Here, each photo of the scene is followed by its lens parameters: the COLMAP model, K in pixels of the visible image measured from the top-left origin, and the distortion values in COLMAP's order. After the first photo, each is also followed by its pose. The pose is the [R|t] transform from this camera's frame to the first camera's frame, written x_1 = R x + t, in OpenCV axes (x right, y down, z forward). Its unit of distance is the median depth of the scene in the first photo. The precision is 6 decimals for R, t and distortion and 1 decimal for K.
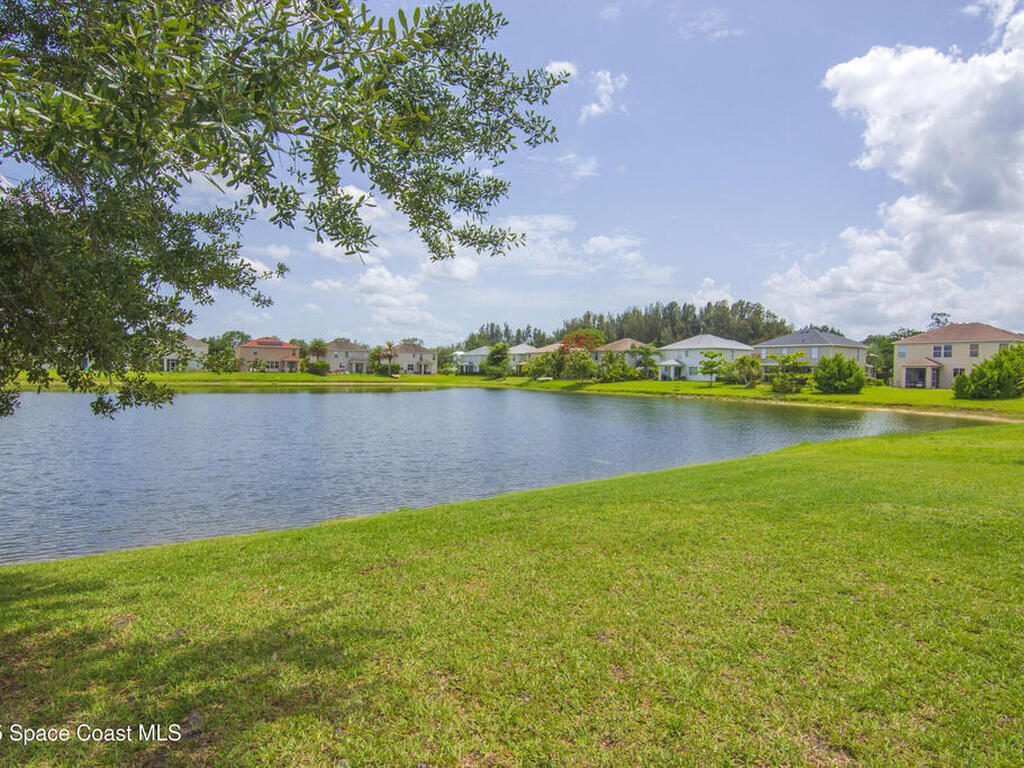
lens RADIAL K [[560.6, 0, 502.7], [0, 560.6, 386.0], [0, 0, 1]] dist [0.001494, -0.013896]
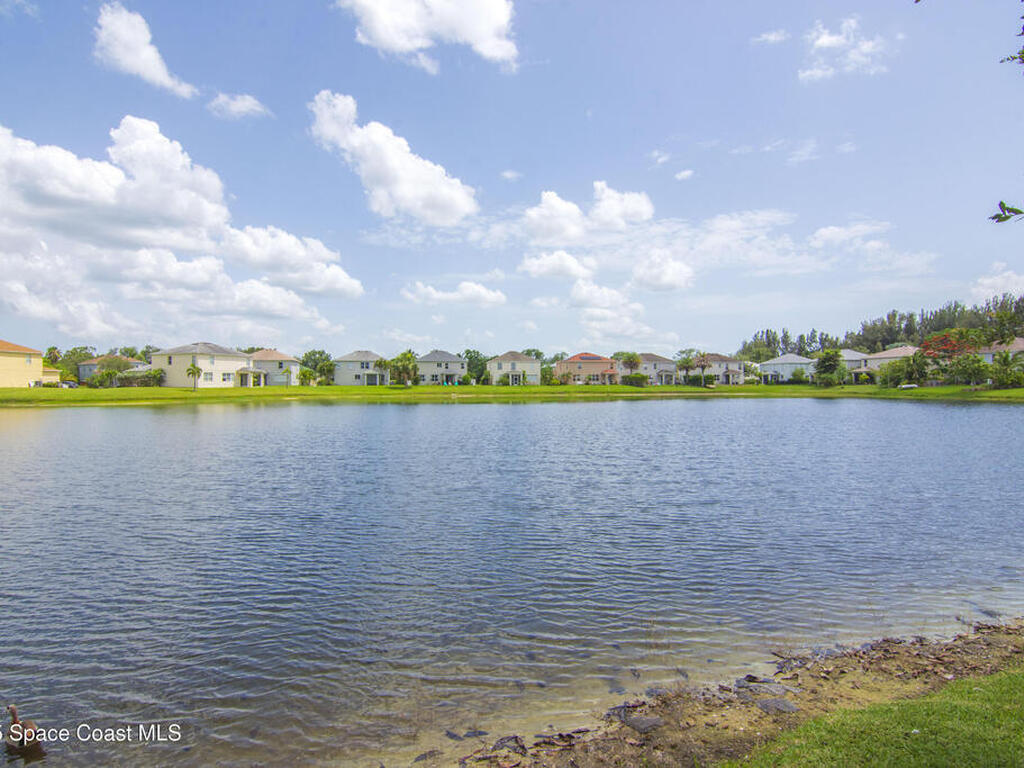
lens RADIAL K [[560.6, 0, 506.0], [0, 560.6, 386.2], [0, 0, 1]] dist [0.001494, -0.013896]
pose [[0.936081, -0.017816, -0.351334, -0.114812], [0.010315, 0.999677, -0.023212, 0.001266], [0.351634, 0.018104, 0.935962, -0.046642]]
